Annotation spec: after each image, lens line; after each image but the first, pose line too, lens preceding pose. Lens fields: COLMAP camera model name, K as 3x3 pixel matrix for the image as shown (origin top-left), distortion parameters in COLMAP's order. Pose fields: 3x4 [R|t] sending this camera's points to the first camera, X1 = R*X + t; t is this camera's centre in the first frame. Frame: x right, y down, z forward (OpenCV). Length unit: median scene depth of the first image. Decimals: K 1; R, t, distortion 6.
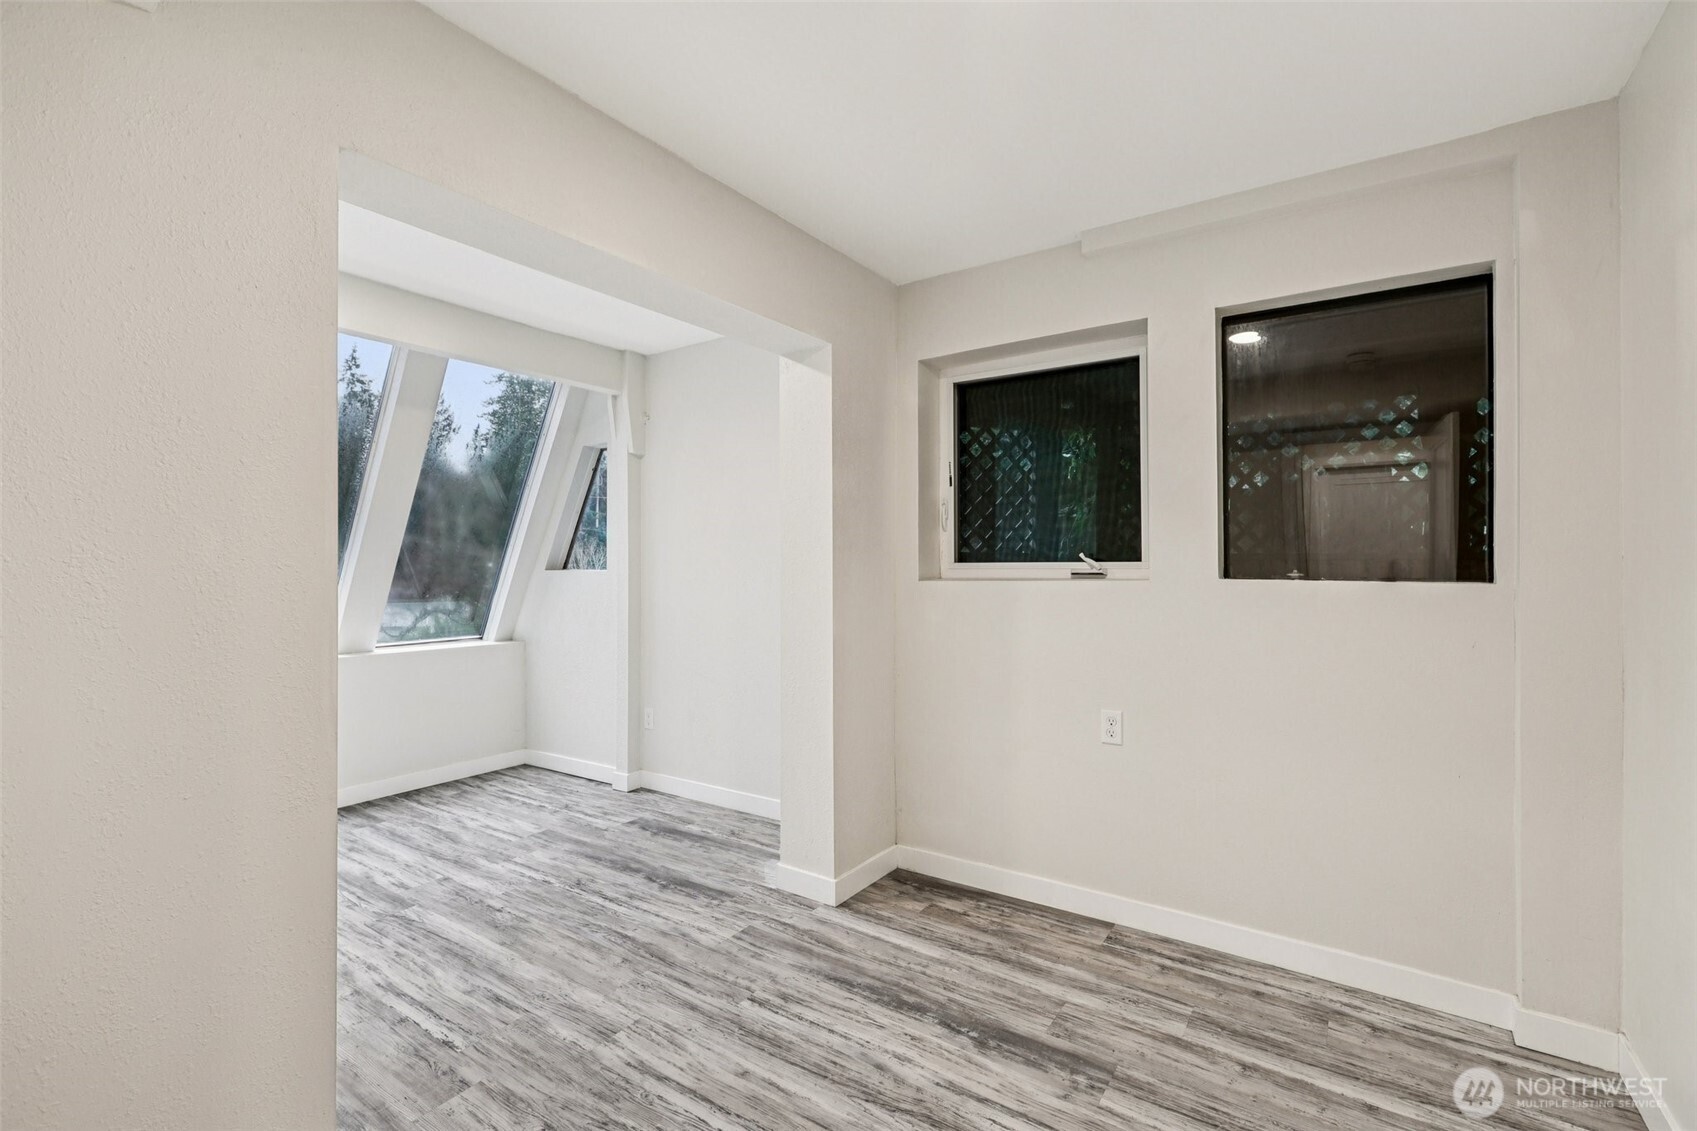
lens RADIAL K [[762.2, 0, 856.0], [0, 762.2, 561.7], [0, 0, 1]] dist [-0.000438, -0.000665]
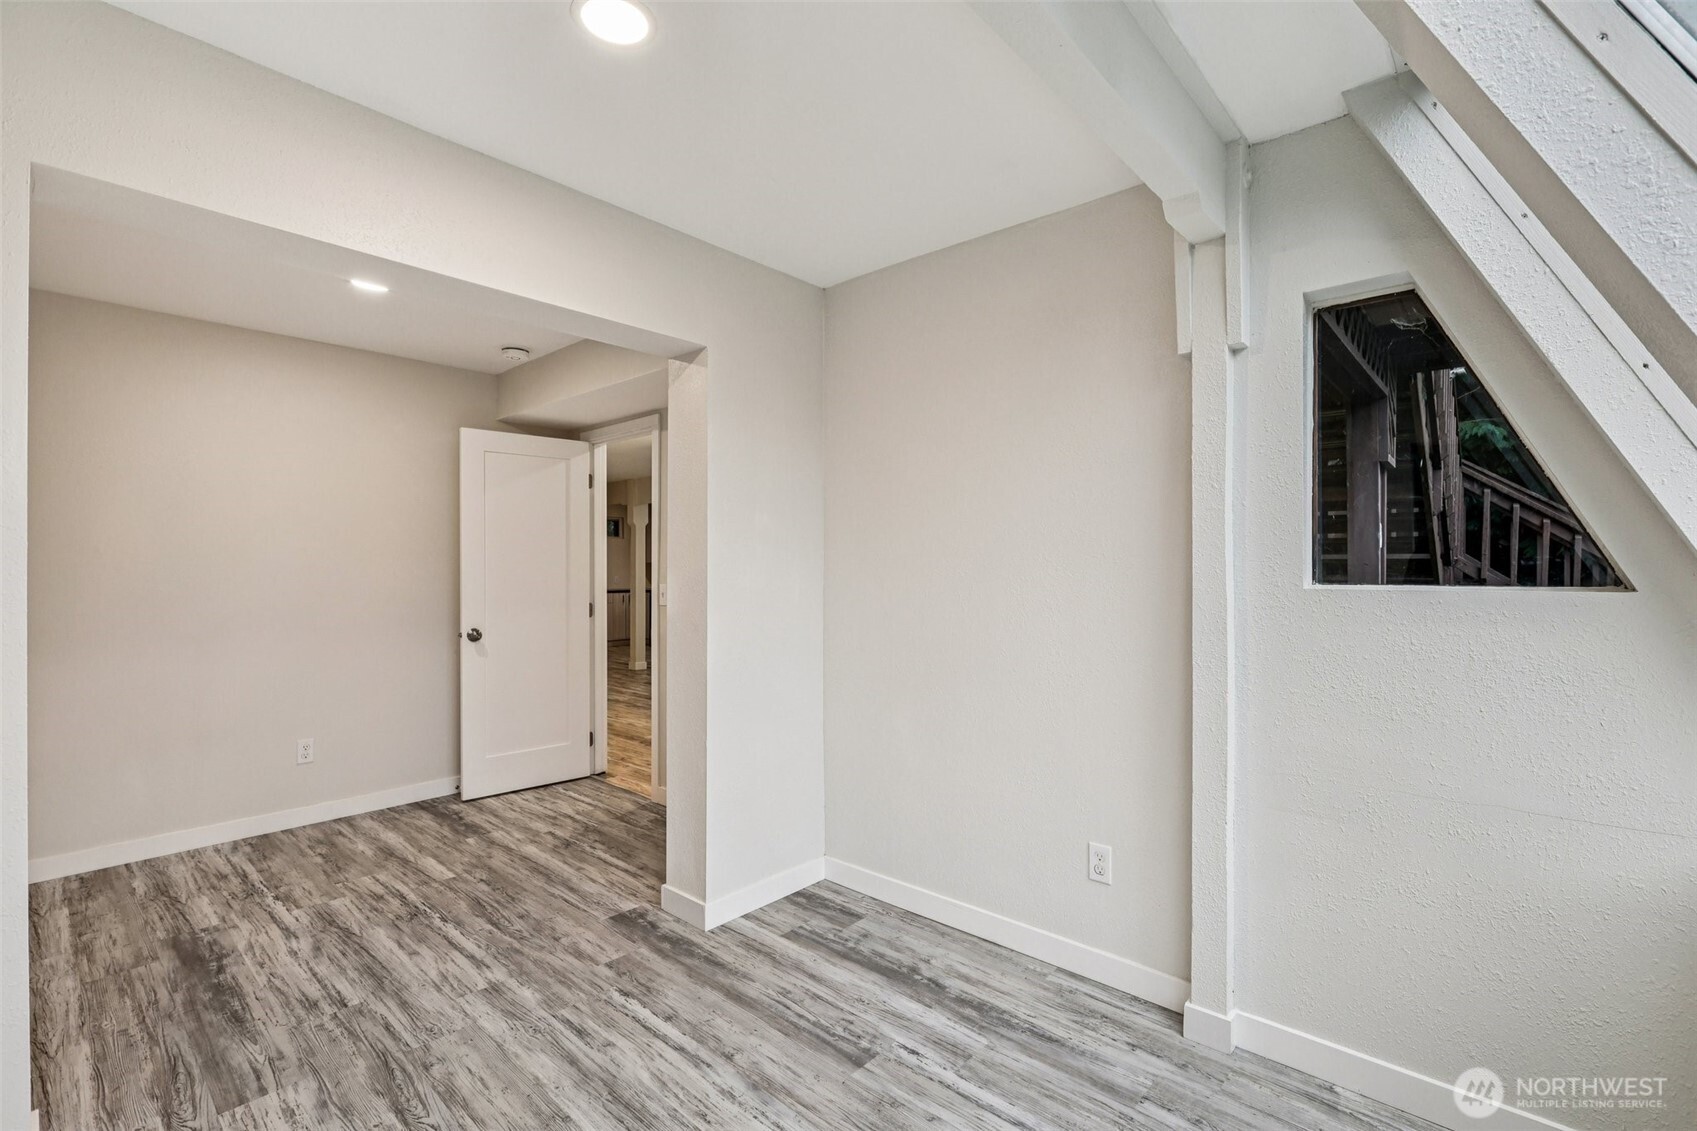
lens RADIAL K [[762.2, 0, 856.0], [0, 762.2, 561.7], [0, 0, 1]] dist [-0.000438, -0.000665]
pose [[-0.990812, 0.002392, 0.135224, -0.981204], [0.000939, 0.999941, -0.010802, -0.005191], [-0.135242, -0.010576, -0.990756, 1.981783]]
